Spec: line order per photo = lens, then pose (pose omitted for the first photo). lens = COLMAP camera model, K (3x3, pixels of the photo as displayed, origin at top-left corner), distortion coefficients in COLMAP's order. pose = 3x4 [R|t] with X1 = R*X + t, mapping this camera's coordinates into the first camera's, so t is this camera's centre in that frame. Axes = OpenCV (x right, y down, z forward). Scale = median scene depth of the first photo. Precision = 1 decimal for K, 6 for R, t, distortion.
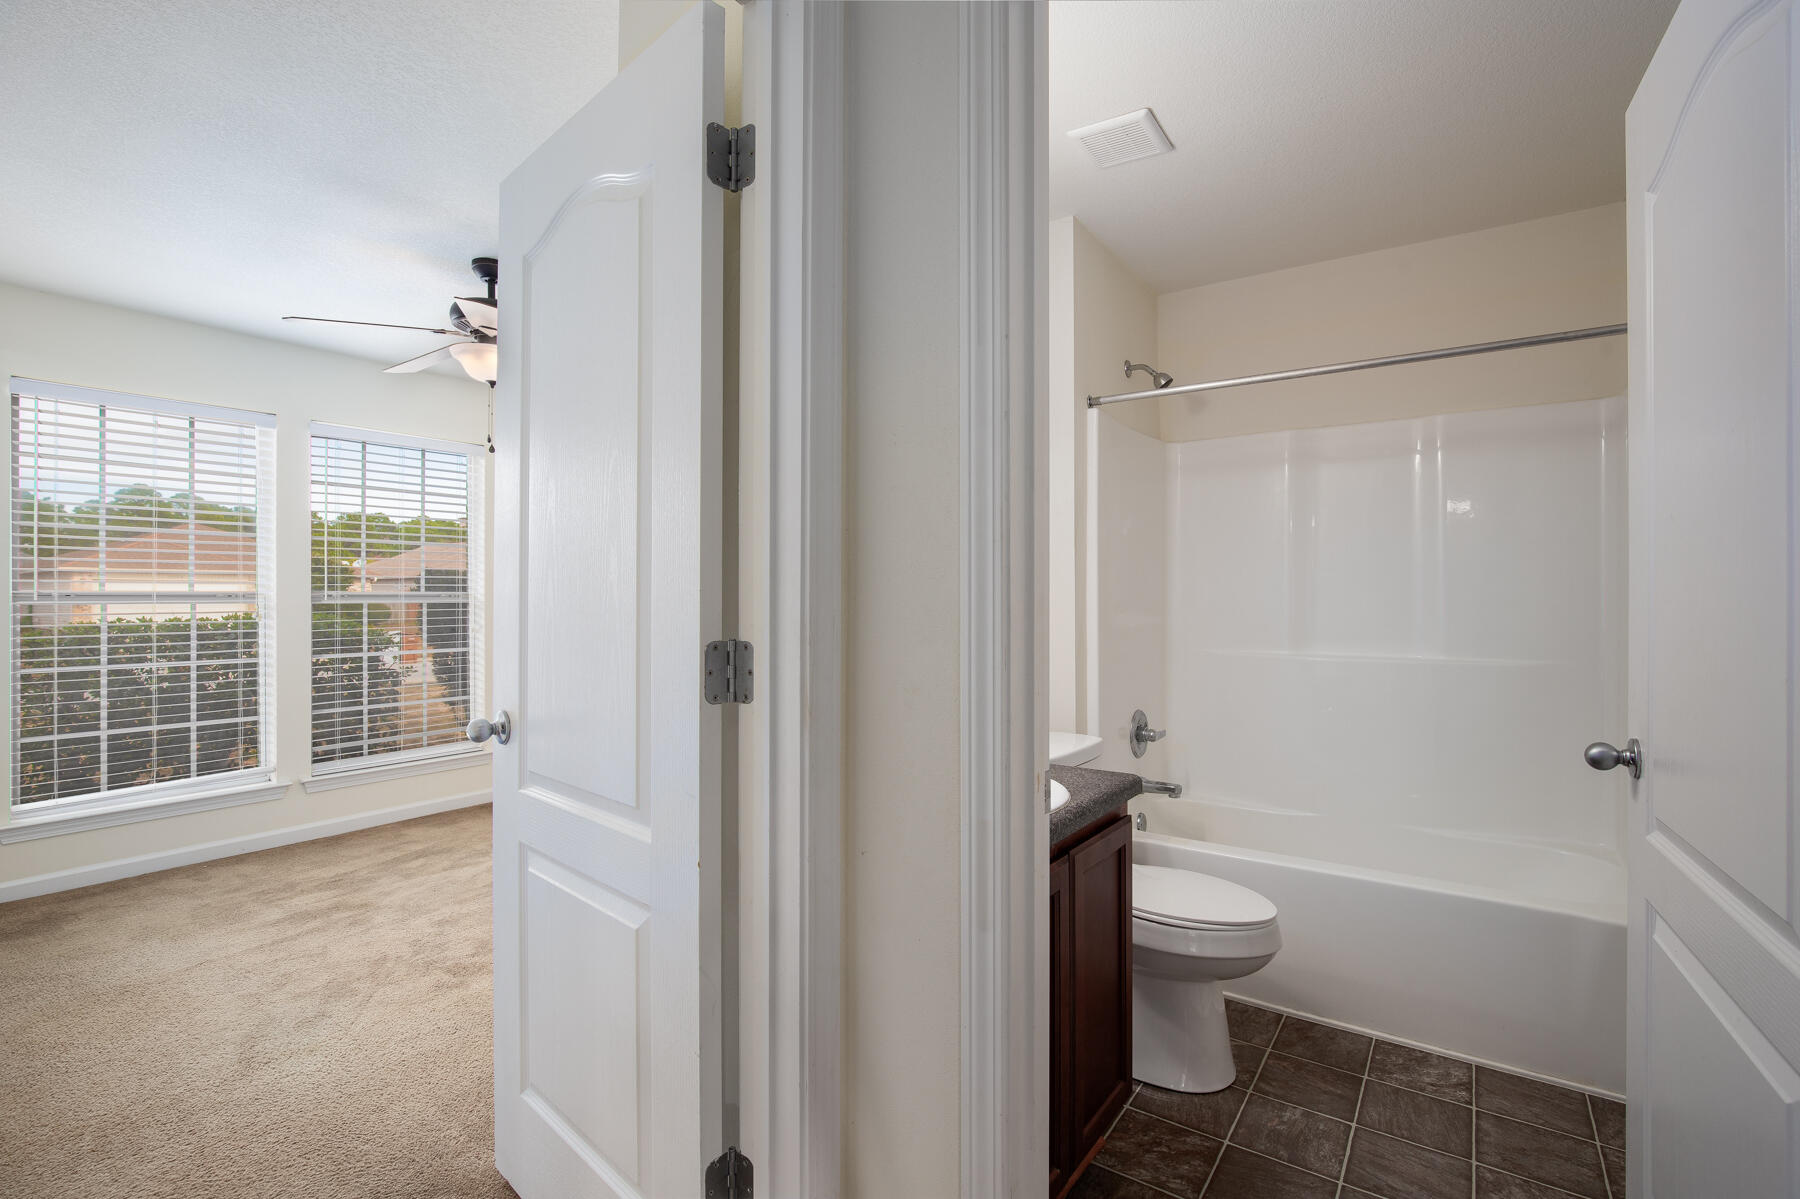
lens RADIAL K [[831.9, 0, 899.0], [0, 831.9, 598.1], [0, 0, 1]] dist [-0.025293, 0.007250]
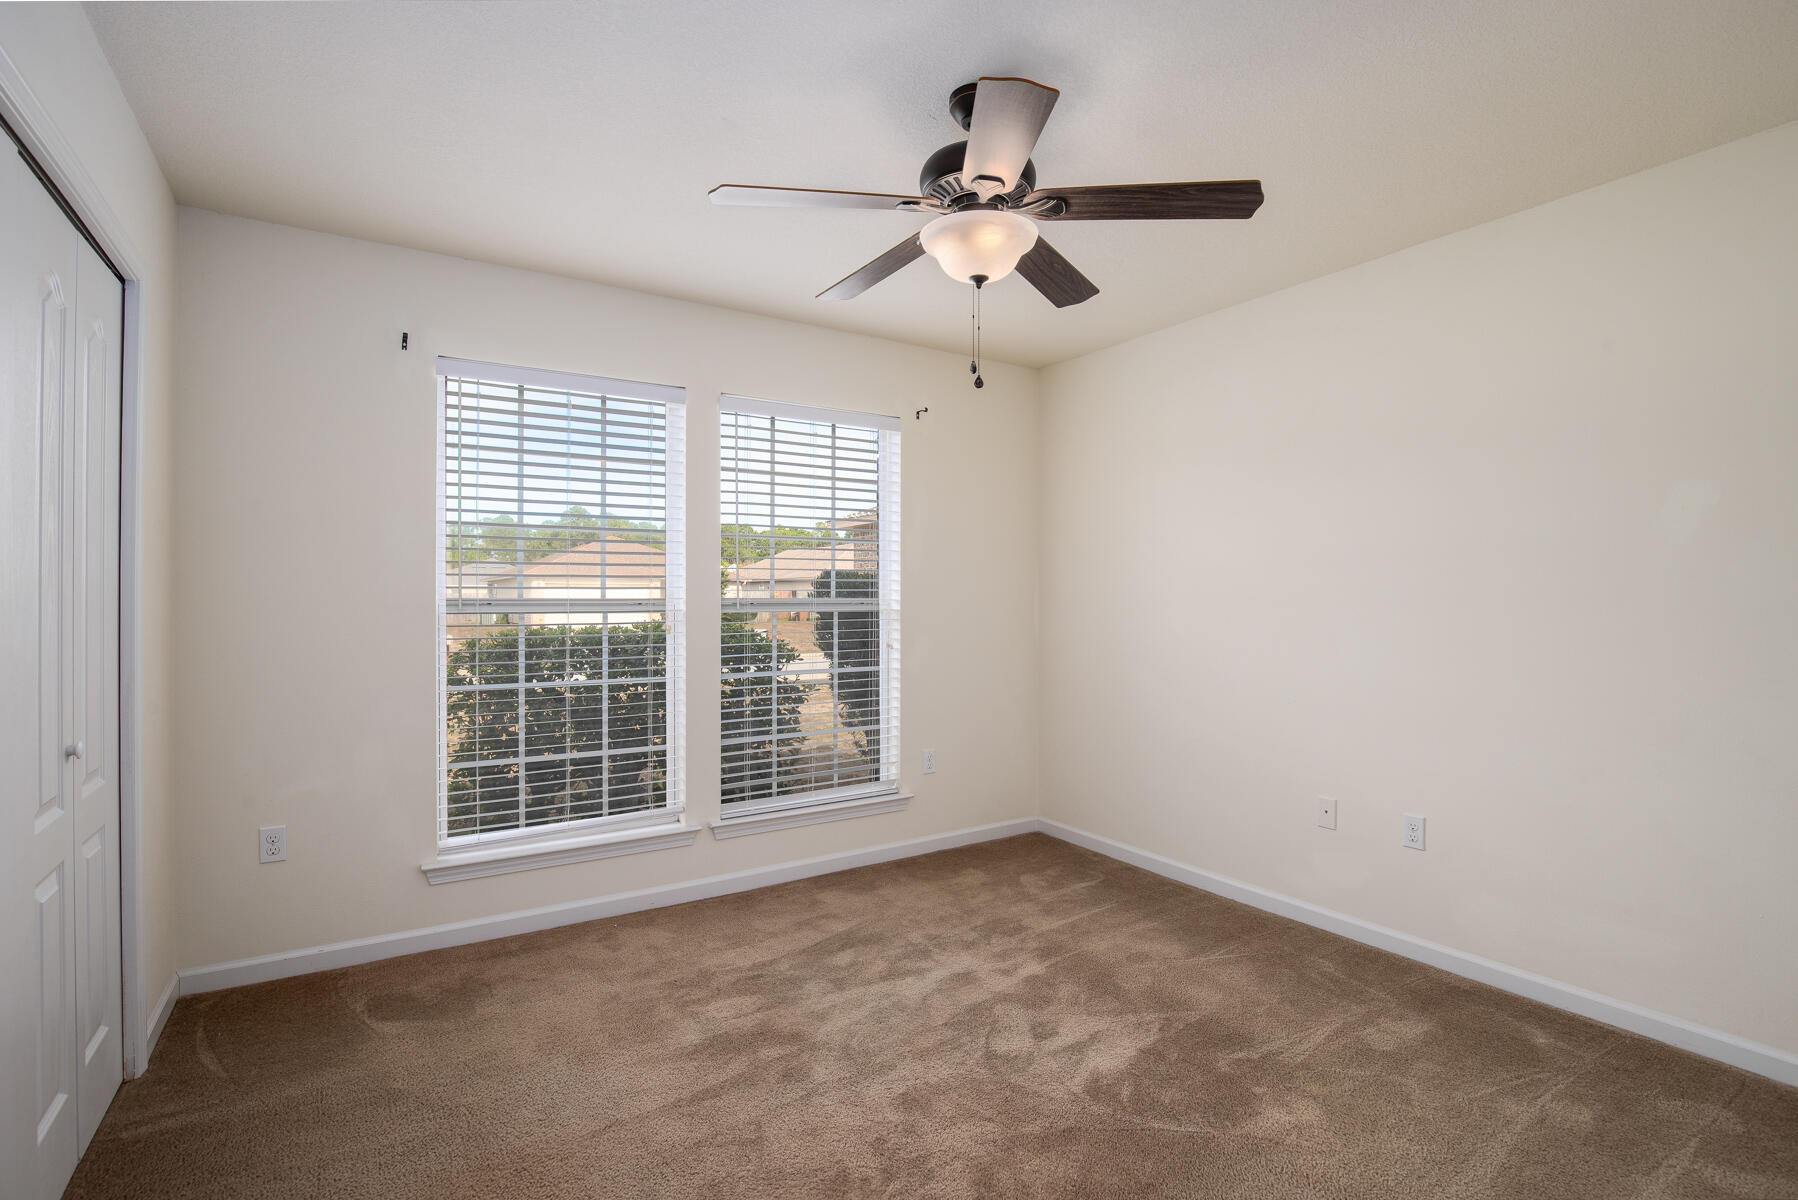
lens RADIAL K [[831.0, 0, 901.3], [0, 831.0, 595.8], [0, 0, 1]] dist [-0.025293, 0.007250]
pose [[0.930814, -0.000826, -0.365492, -0.249460], [-0.000468, 0.999994, -0.003450, -0.008582], [0.365493, 0.003383, 0.930808, 0.298772]]
